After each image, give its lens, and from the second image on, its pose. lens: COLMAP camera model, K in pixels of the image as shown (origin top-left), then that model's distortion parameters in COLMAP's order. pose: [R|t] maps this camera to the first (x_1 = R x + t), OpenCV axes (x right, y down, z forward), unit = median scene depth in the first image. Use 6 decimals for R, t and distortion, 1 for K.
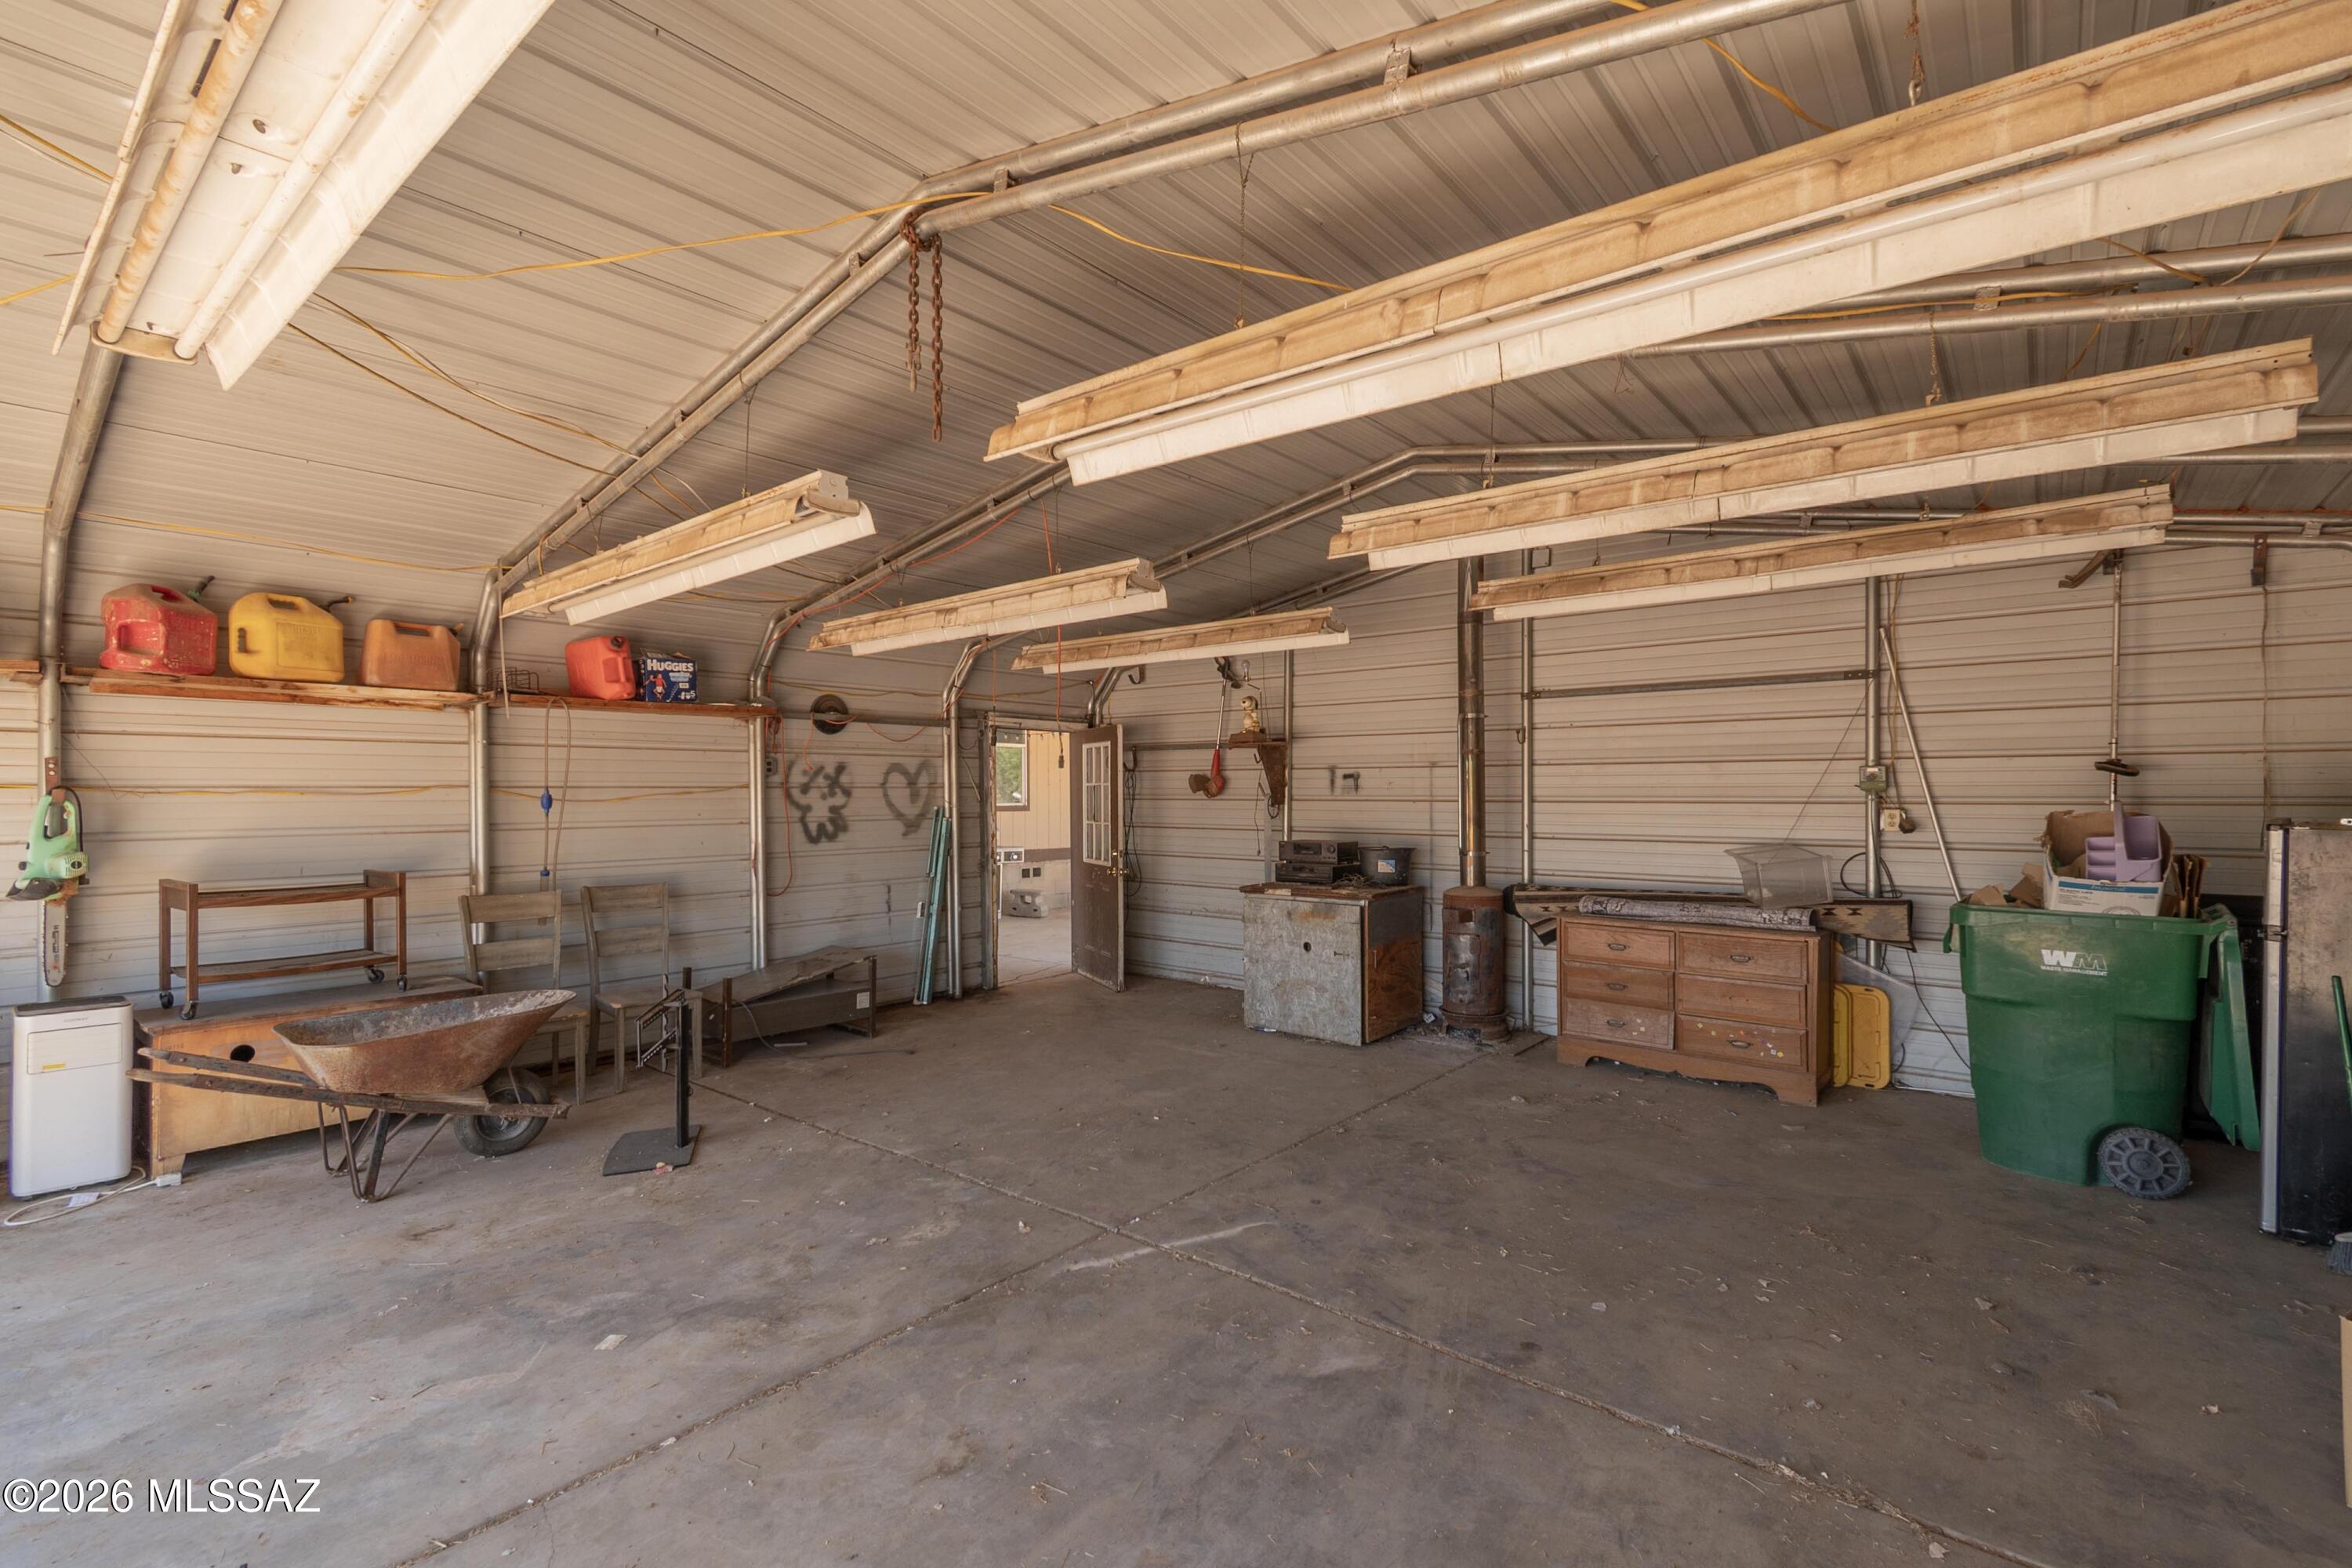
lens RADIAL K [[1047.1, 0, 1179.5], [0, 1047.1, 789.5], [0, 0, 1]] dist [0.008328, -0.004444]
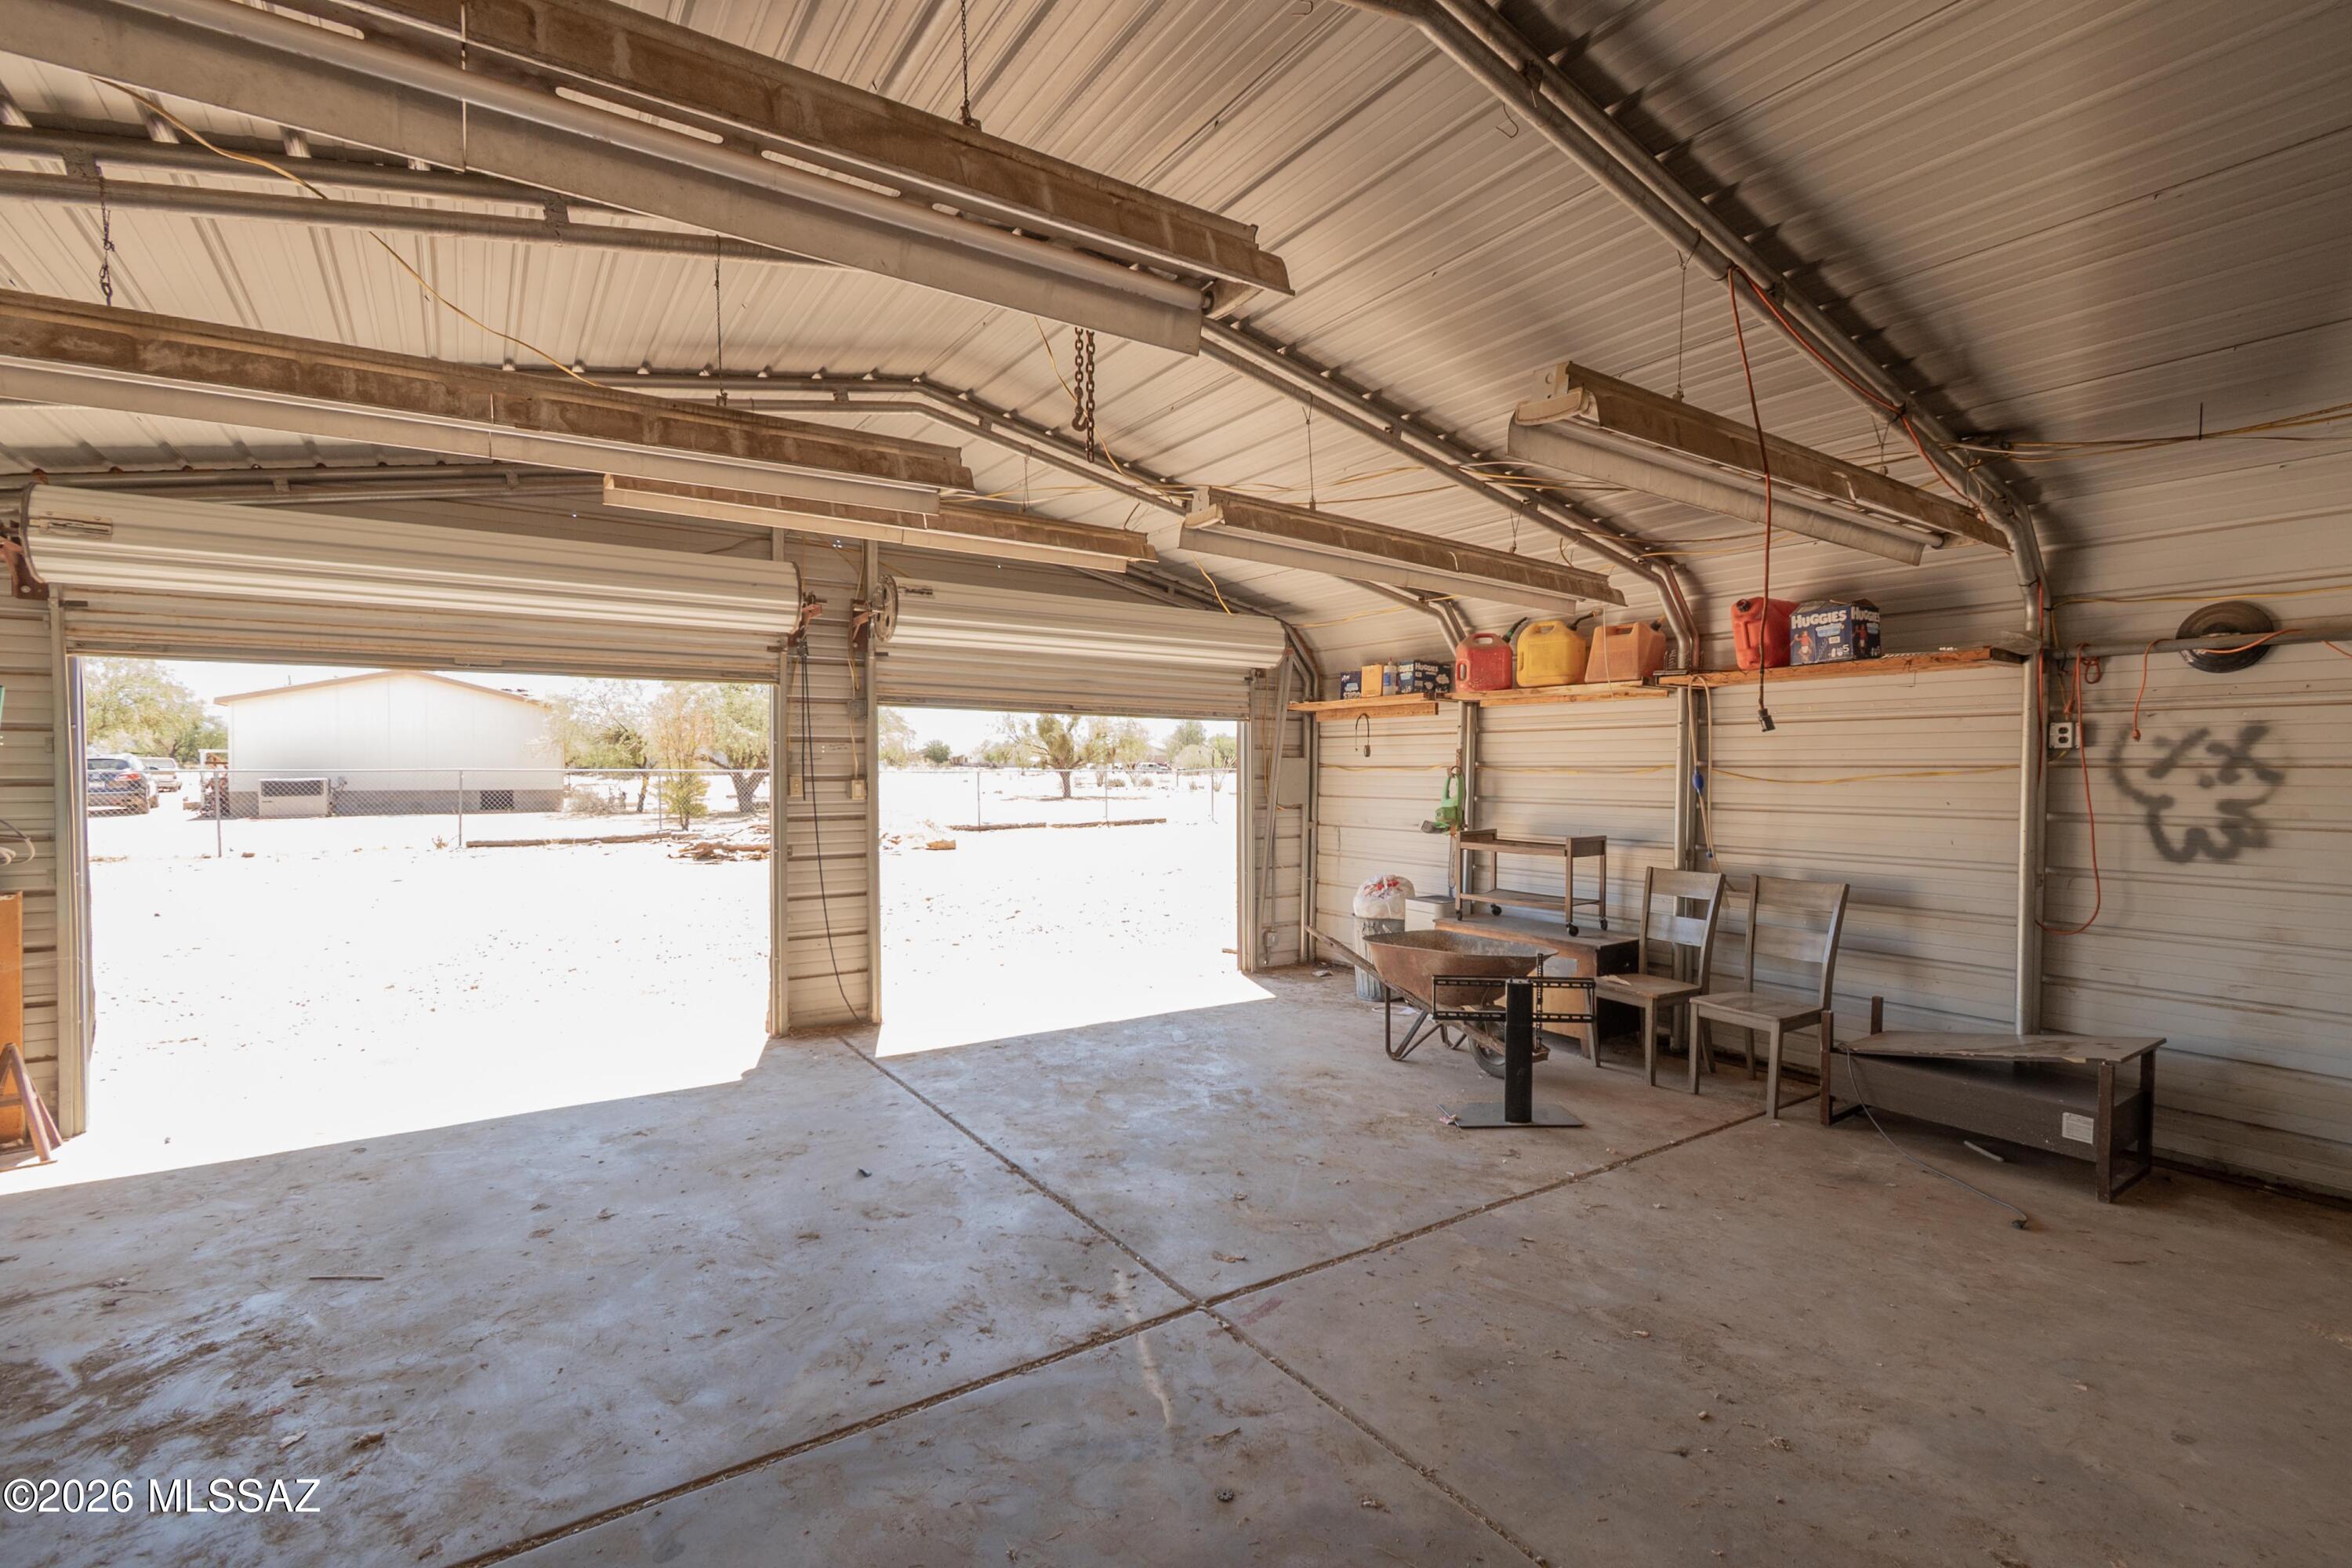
lens RADIAL K [[1047.1, 0, 1177.3], [0, 1047.1, 784.6], [0, 0, 1]] dist [0.008328, -0.004444]
pose [[-0.281446, 0.014918, -0.959461, 0.412694], [-0.002826, 0.999862, 0.016376, -0.000103], [0.959573, 0.007321, -0.281365, 0.691830]]
